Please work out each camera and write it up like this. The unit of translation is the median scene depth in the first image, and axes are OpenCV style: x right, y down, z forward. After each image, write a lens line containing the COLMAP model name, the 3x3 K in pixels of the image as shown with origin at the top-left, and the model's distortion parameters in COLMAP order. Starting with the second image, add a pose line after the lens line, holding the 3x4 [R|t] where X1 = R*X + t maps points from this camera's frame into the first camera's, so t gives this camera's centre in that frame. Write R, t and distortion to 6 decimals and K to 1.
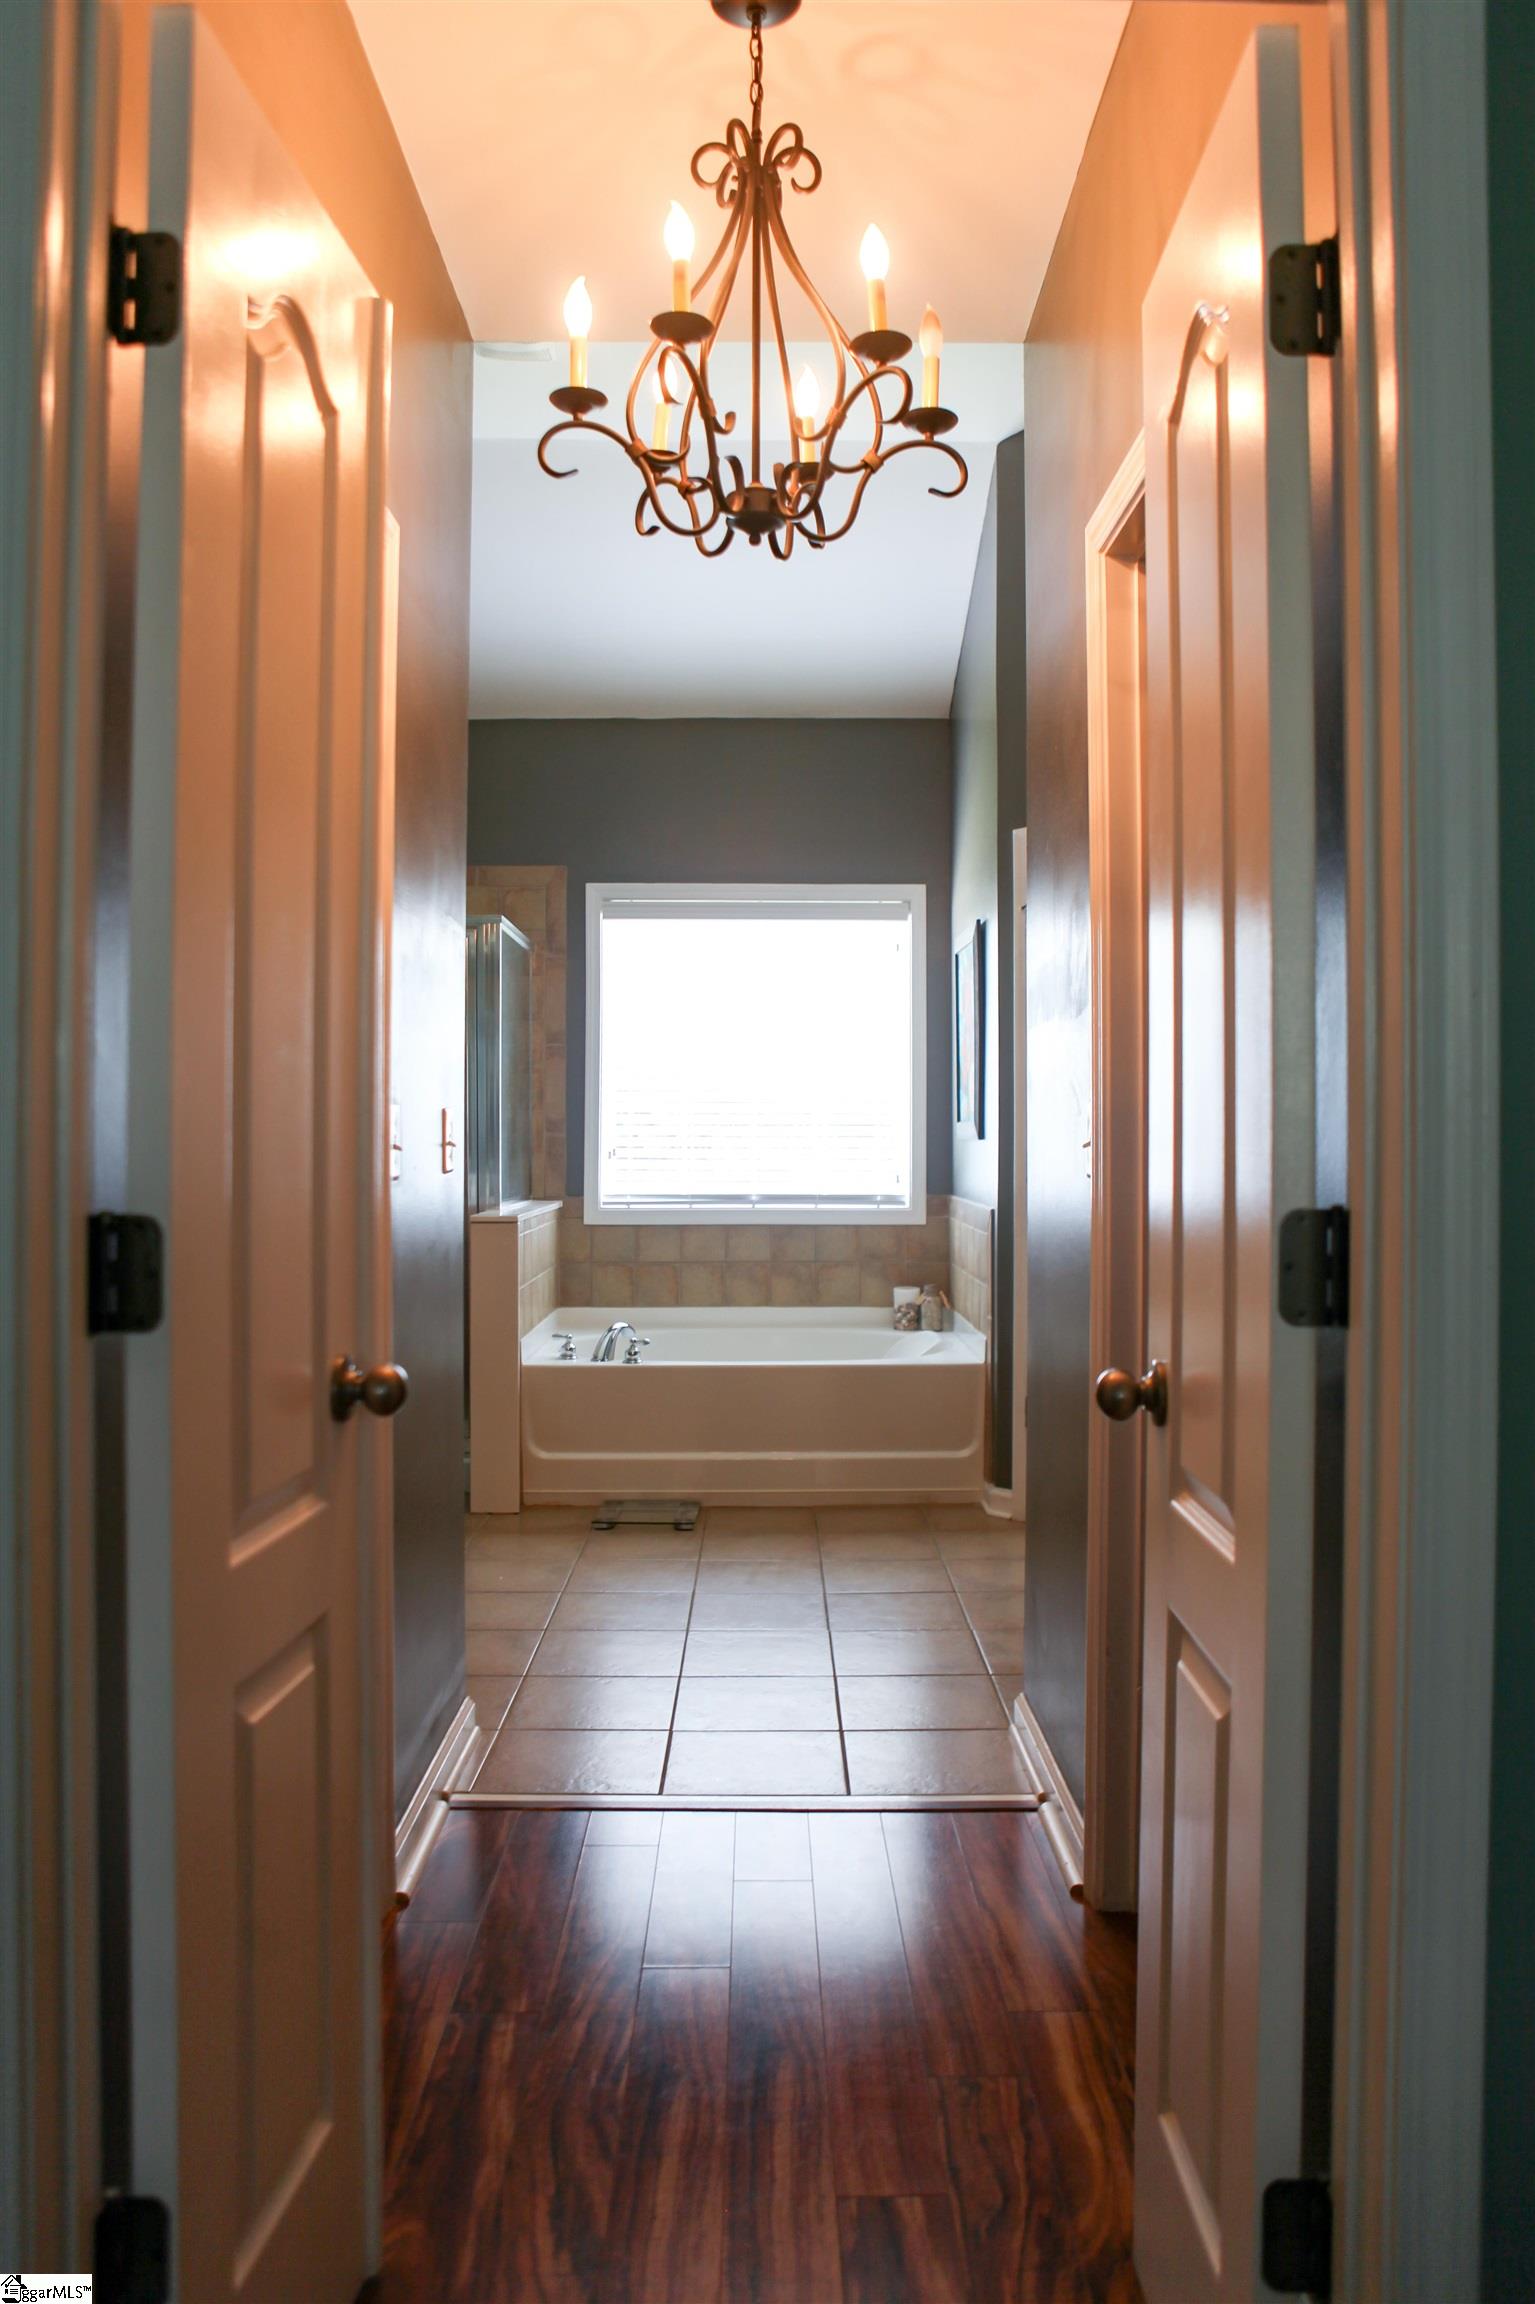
lens RADIAL K [[1757.0, 0, 769.7], [0, 1757.0, 1145.5], [0, 0, 1]] dist [-0.046612, 0.010436]
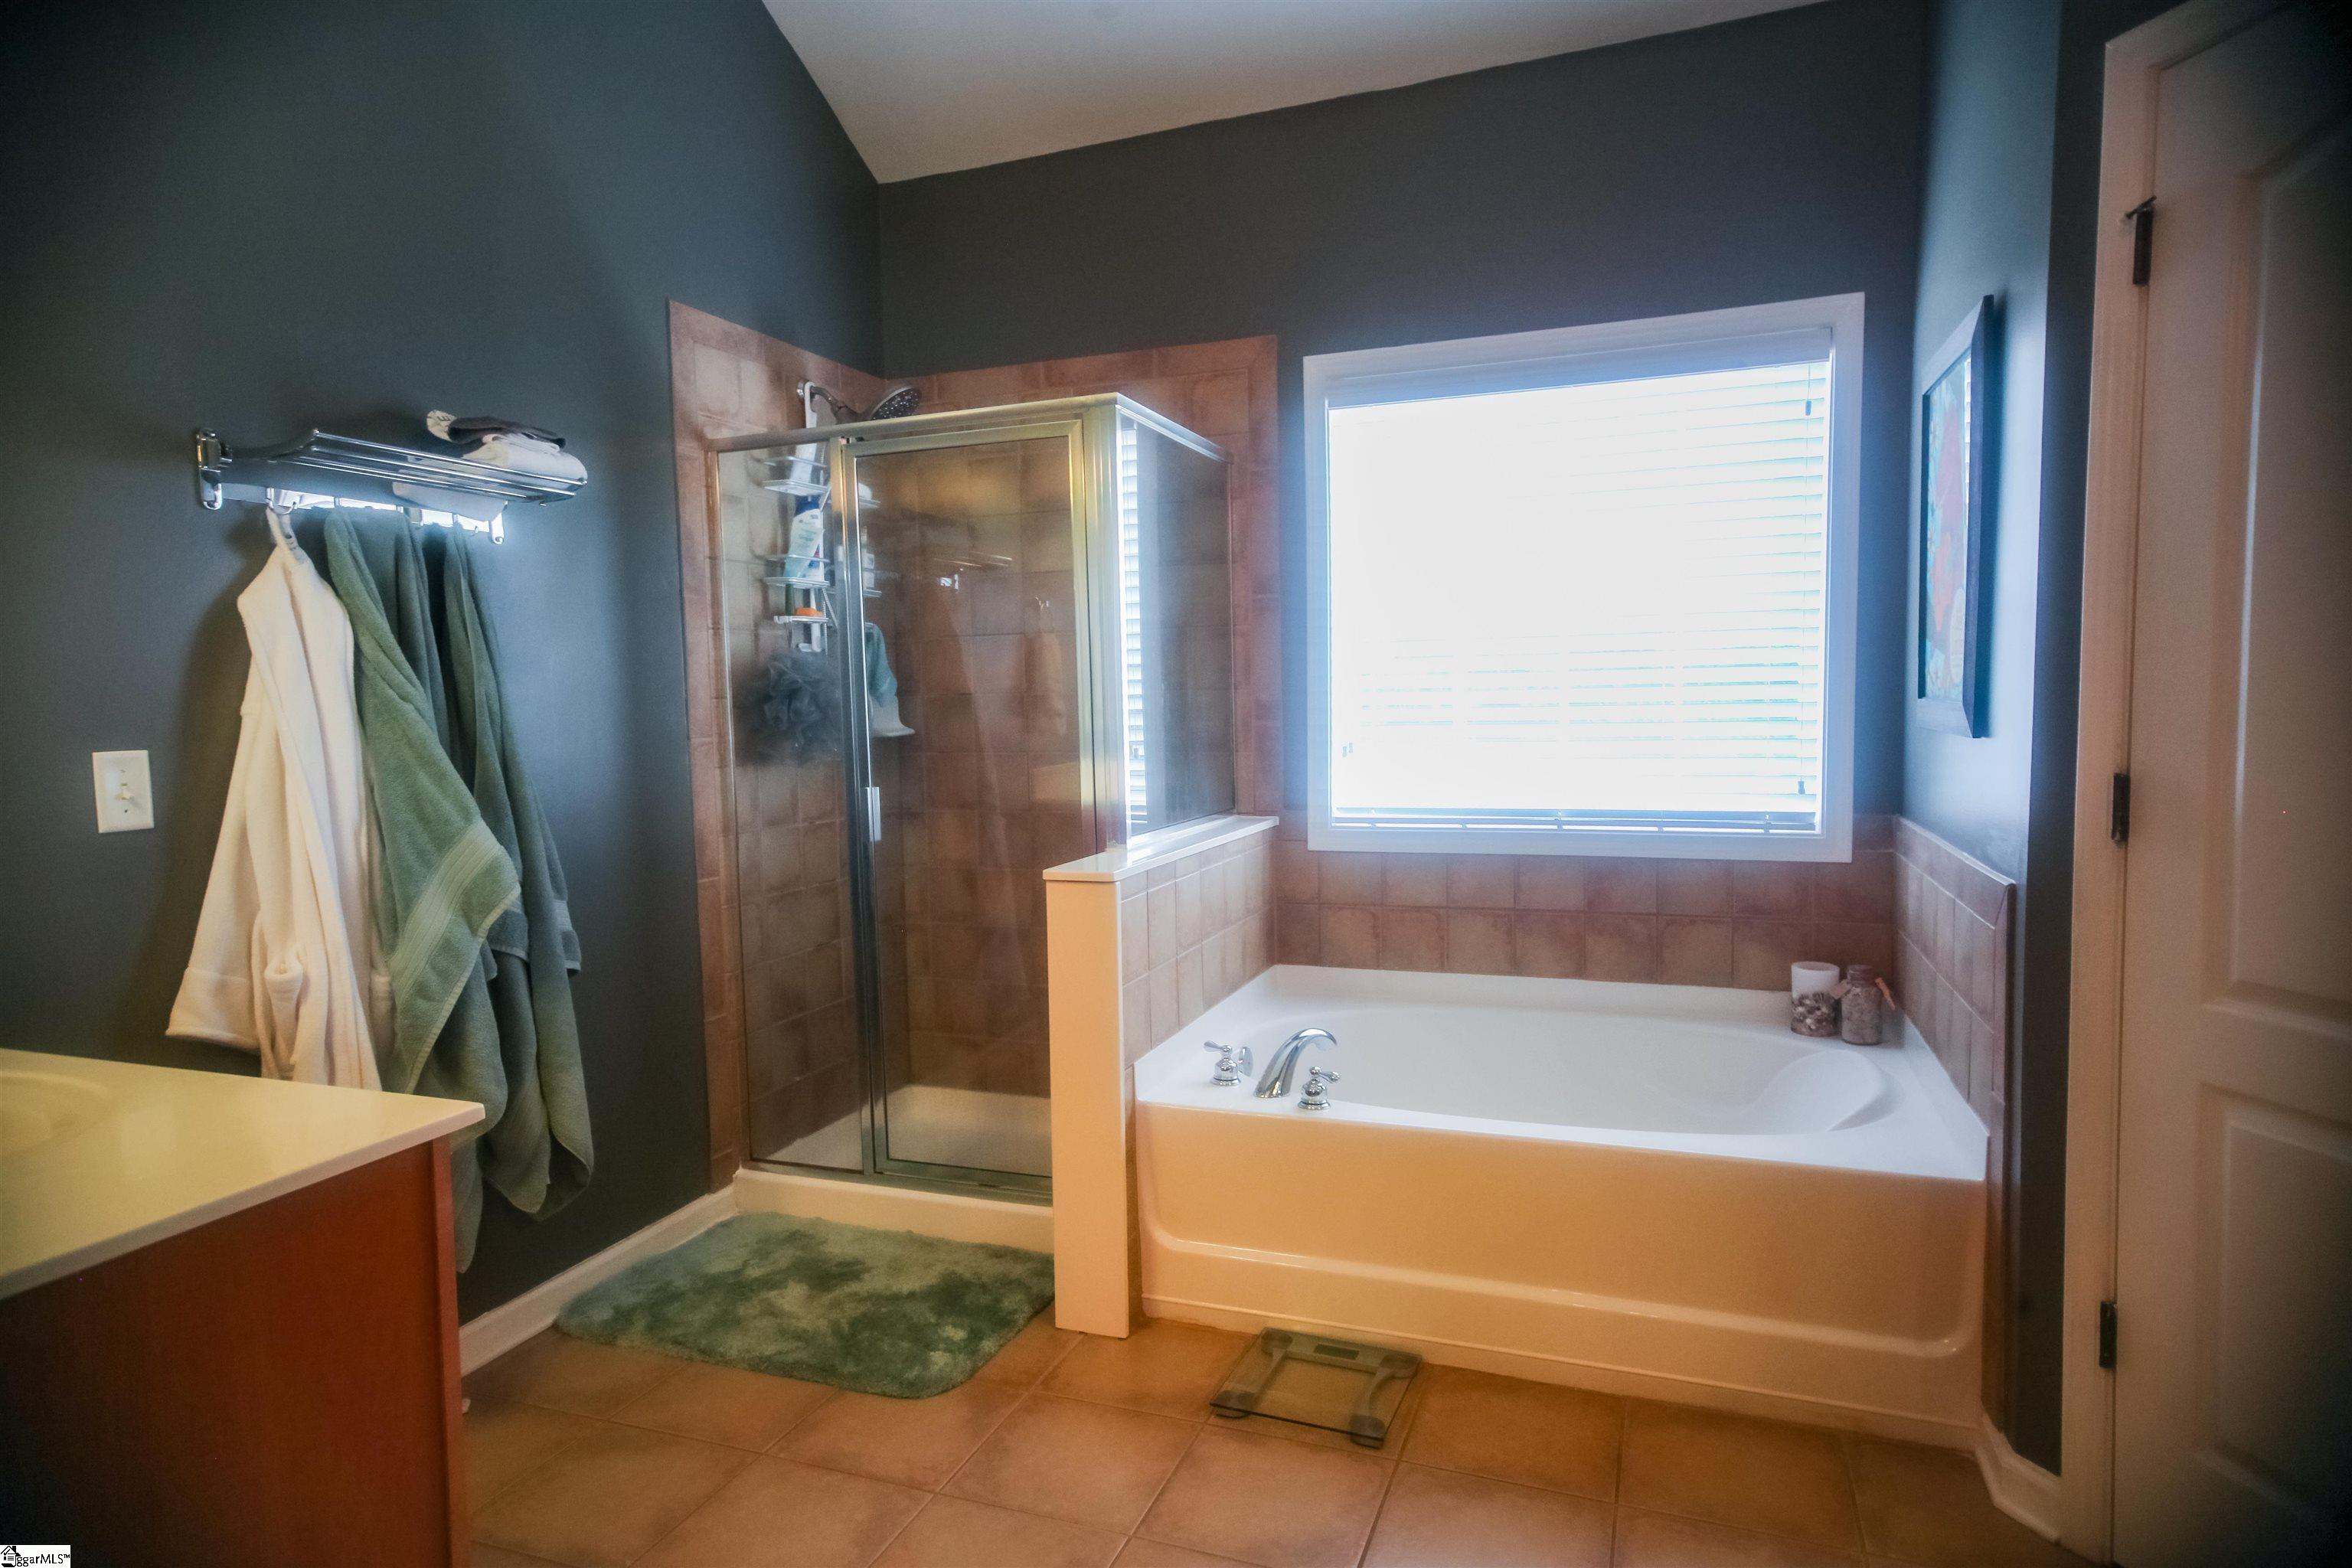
lens RADIAL K [[1295.7, 0, 1163.8], [0, 1295.7, 795.5], [0, 0, 1]] dist [0.006581, 0.000649]
pose [[0.925242, 0.009495, -0.379260, 0.038878], [0.021090, 0.996854, 0.076407, -0.018396], [0.378792, -0.078693, 0.922130, 0.499981]]
